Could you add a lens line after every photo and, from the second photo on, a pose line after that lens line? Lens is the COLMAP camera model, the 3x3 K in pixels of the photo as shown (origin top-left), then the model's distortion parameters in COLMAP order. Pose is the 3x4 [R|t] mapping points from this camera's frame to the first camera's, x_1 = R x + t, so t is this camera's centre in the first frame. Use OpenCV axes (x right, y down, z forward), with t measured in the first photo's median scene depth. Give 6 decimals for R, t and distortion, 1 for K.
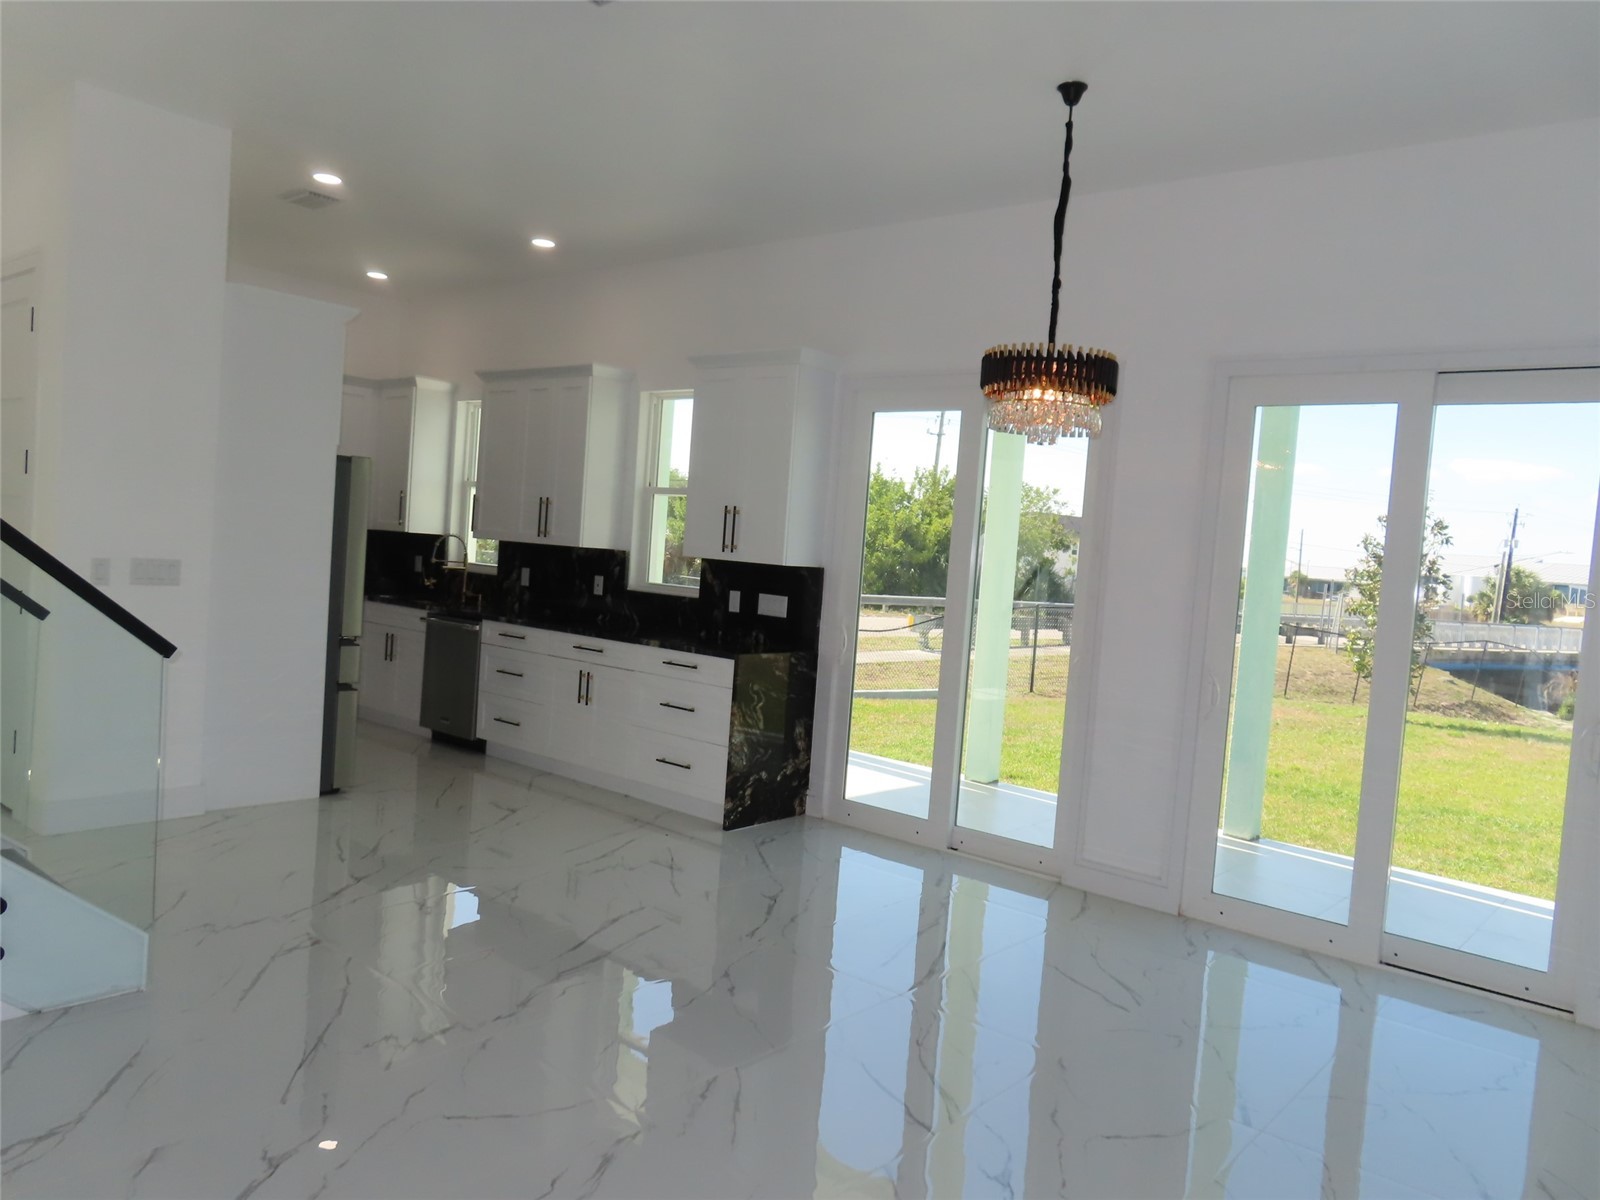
lens RADIAL K [[1143.4, 0, 800.0], [0, 1143.4, 600.0], [0, 0, 1]] dist [-0.006271, -0.002881]
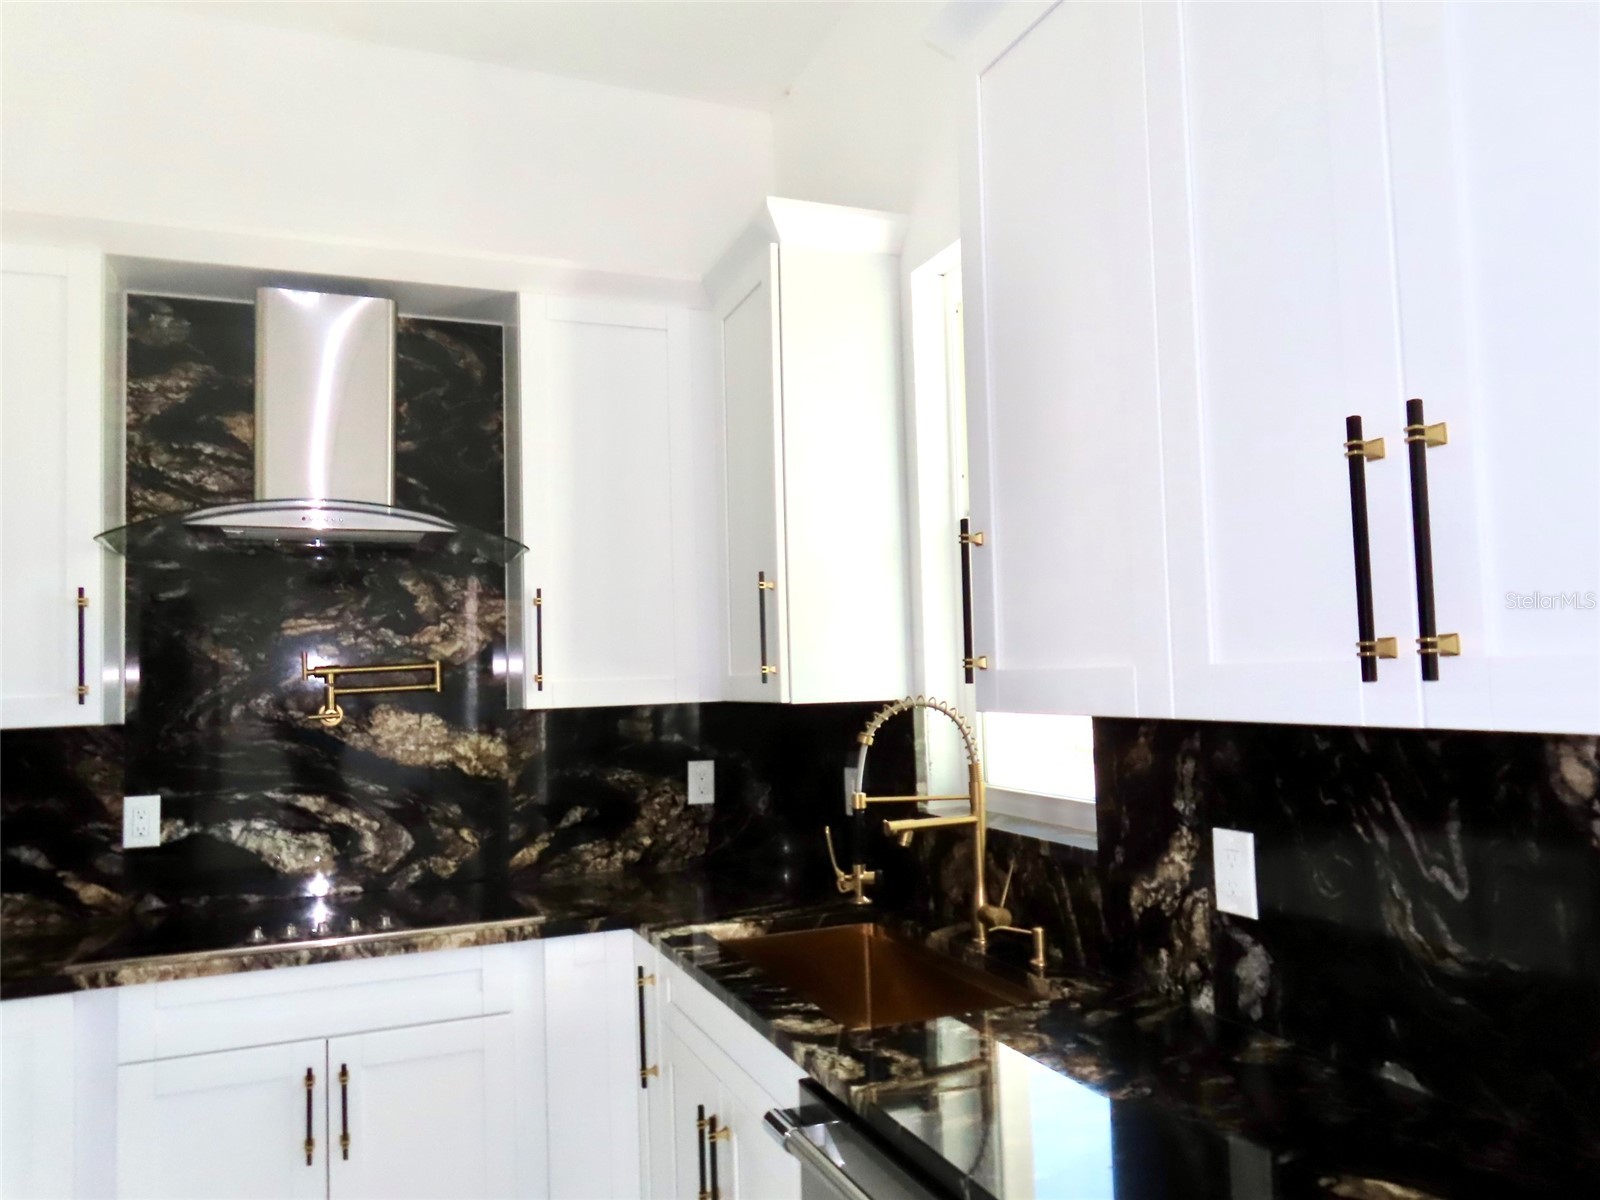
lens RADIAL K [[1143.4, 0, 800.0], [0, 1143.4, 600.0], [0, 0, 1]] dist [-0.006271, -0.002881]
pose [[0.876487, -0.128110, -0.464067, -0.224140], [0.071199, 0.987838, -0.138227, -0.050619], [0.476132, 0.088113, 0.874948, 0.838941]]
